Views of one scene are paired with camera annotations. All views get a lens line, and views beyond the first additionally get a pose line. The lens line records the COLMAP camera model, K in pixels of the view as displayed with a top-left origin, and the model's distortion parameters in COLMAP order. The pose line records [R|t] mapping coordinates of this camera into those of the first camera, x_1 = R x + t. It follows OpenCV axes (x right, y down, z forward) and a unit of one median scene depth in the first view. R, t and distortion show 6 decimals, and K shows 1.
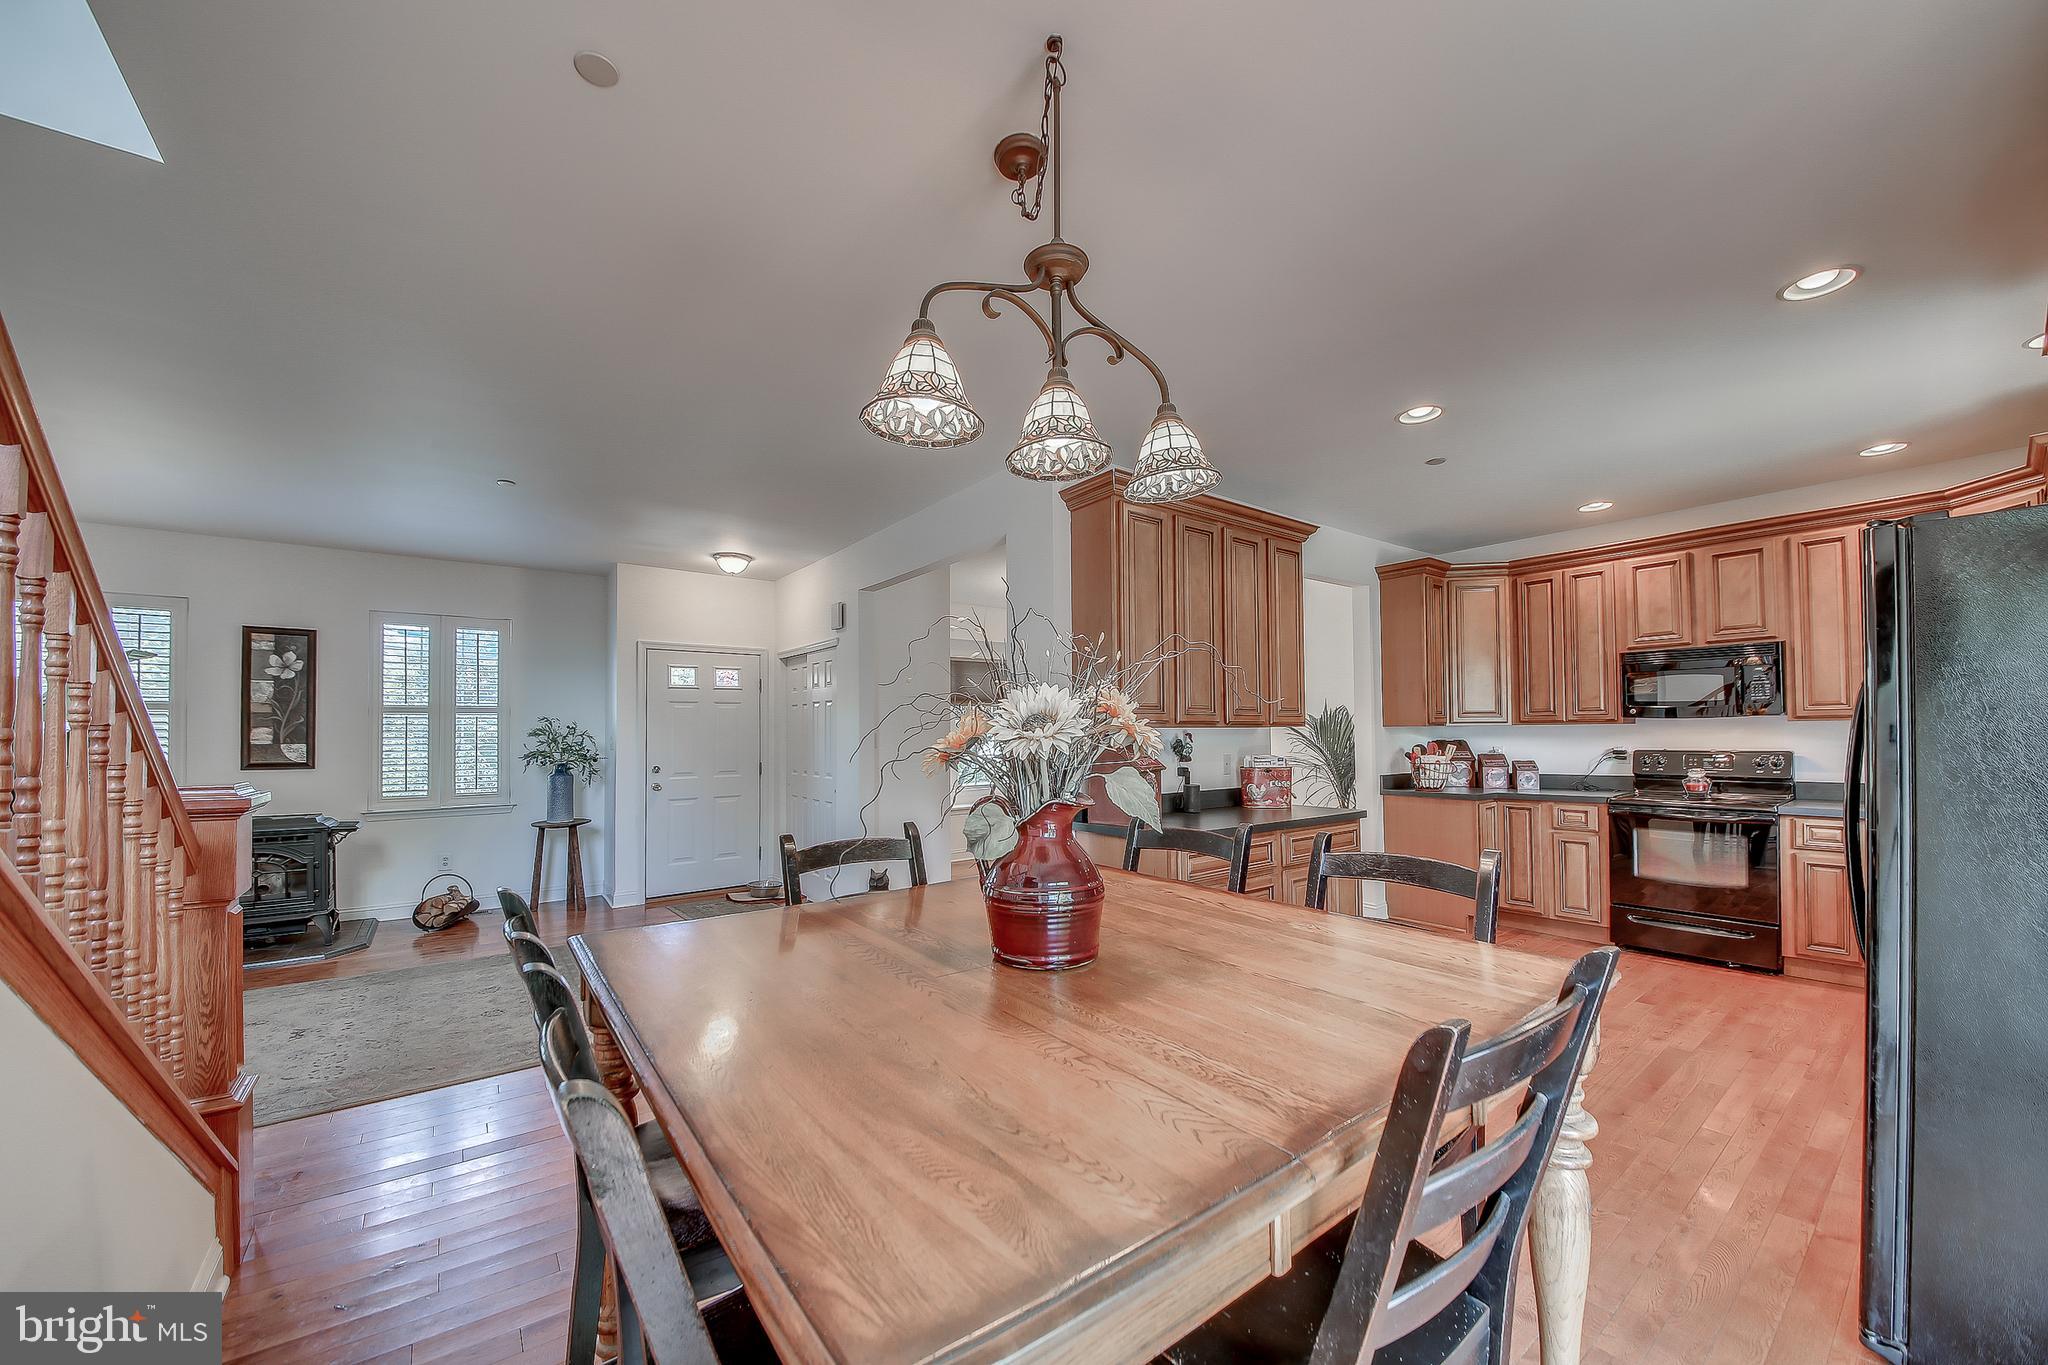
lens RADIAL K [[749.4, 0, 1024.4], [0, 749.4, 725.8], [0, 0, 1]] dist [0.014793, -0.020367]
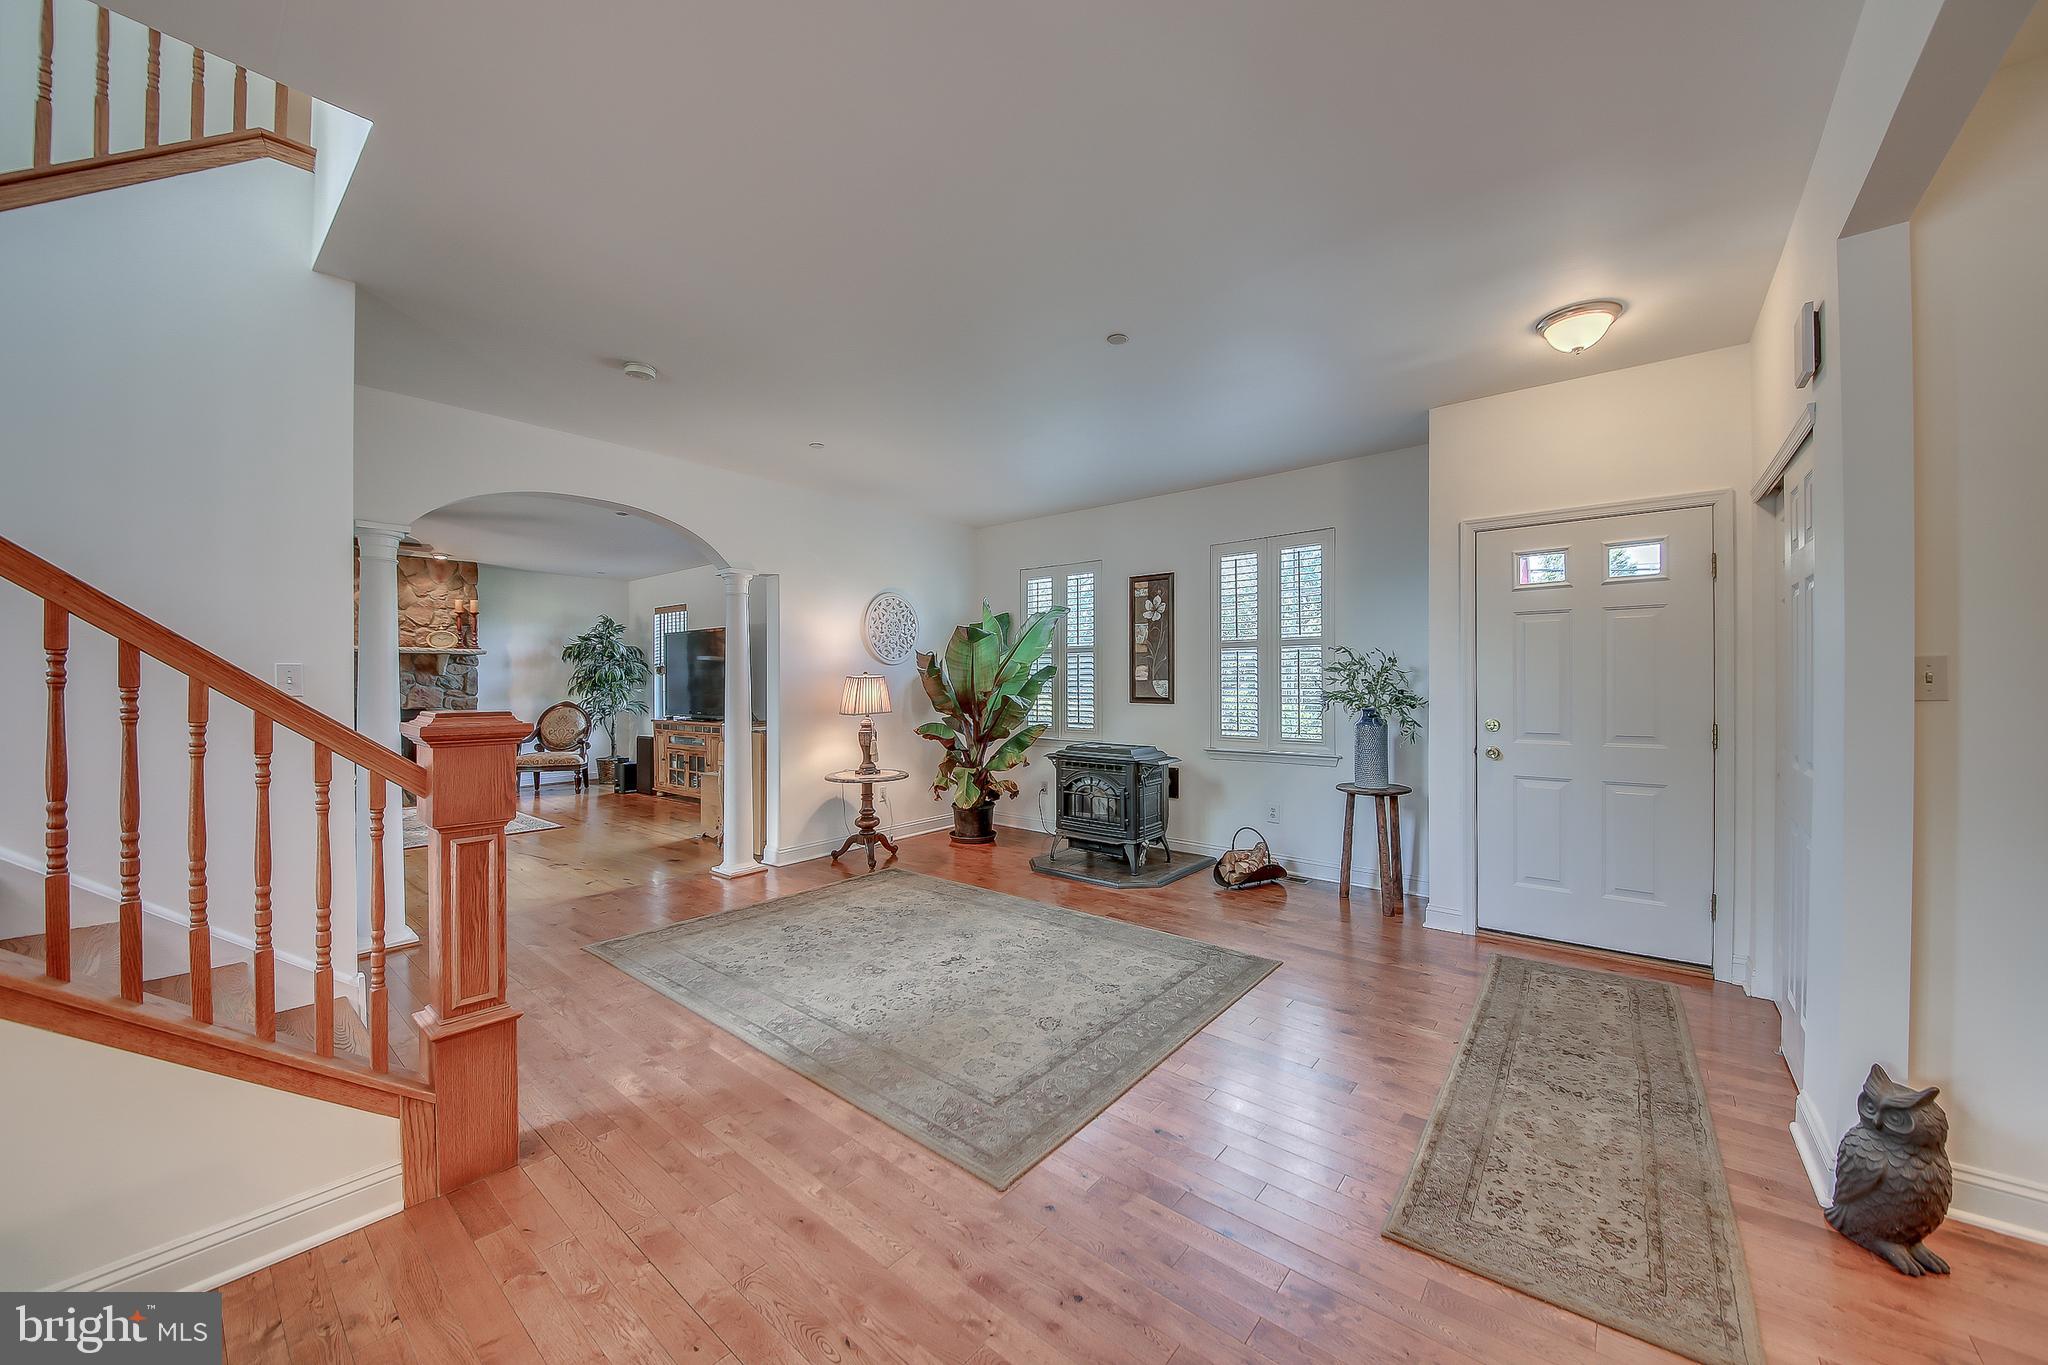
lens RADIAL K [[737.5, 0, 1015.1], [0, 737.5, 683.7], [0, 0, 1]] dist [0.000508, -0.000327]
pose [[0.212023, 0.007698, -0.977234, 0.030186], [0.015296, 0.999820, 0.011195, 0.018114], [0.977145, -0.017321, 0.211867, 0.738572]]
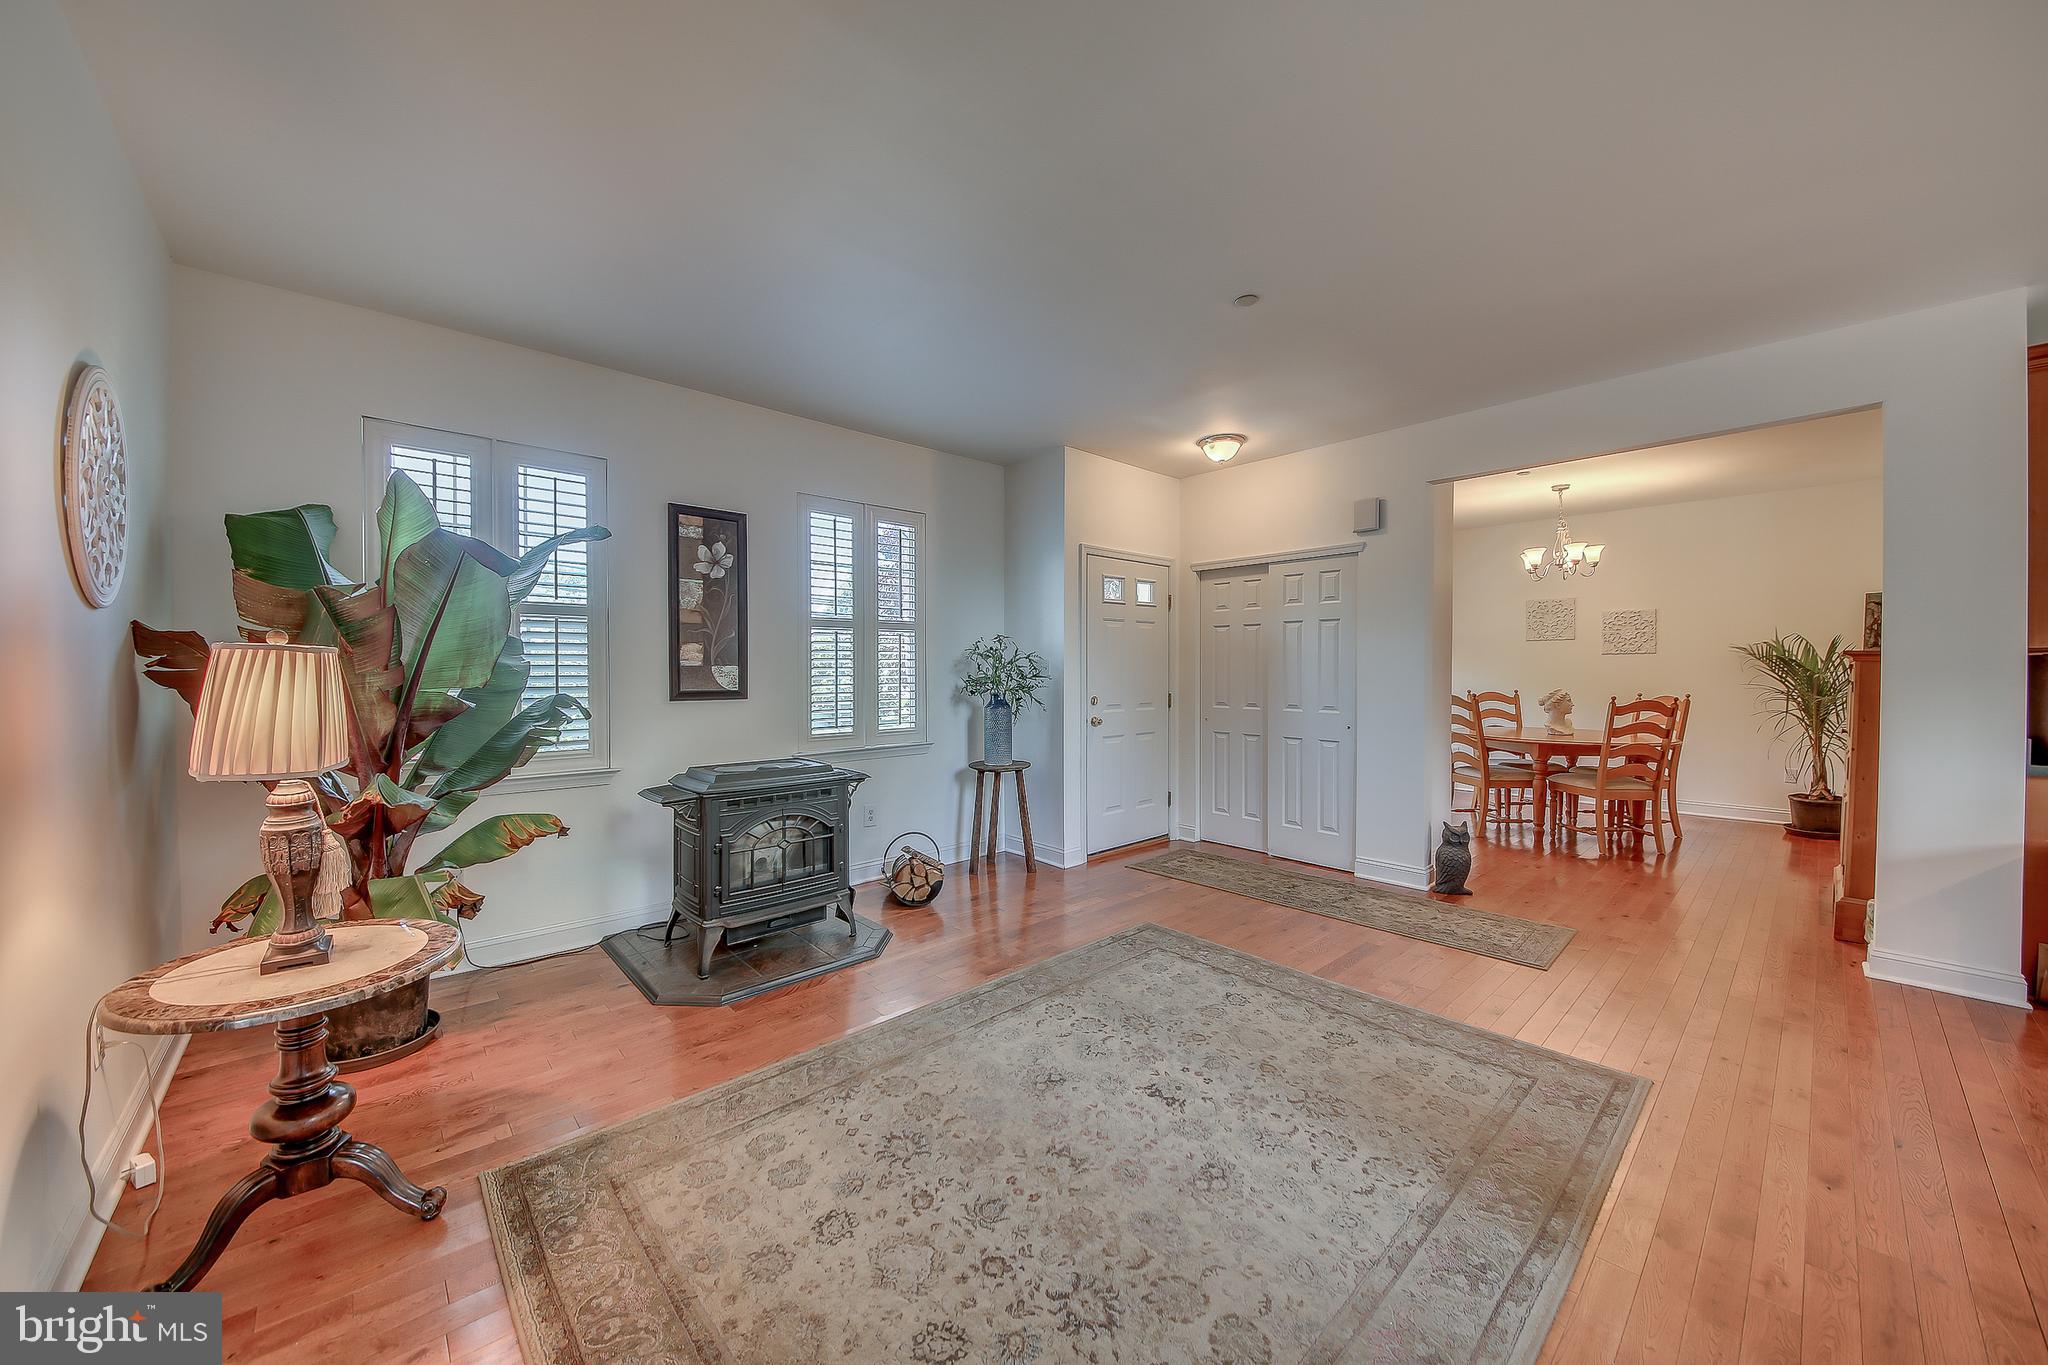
lens RADIAL K [[737.5, 0, 1015.1], [0, 737.5, 683.7], [0, 0, 1]] dist [0.000508, -0.000327]
pose [[0.995852, 0.004773, 0.090867, -0.987312], [-0.007733, 0.999450, 0.032245, 0.020746], [-0.090663, -0.032814, 0.995341, 0.307544]]
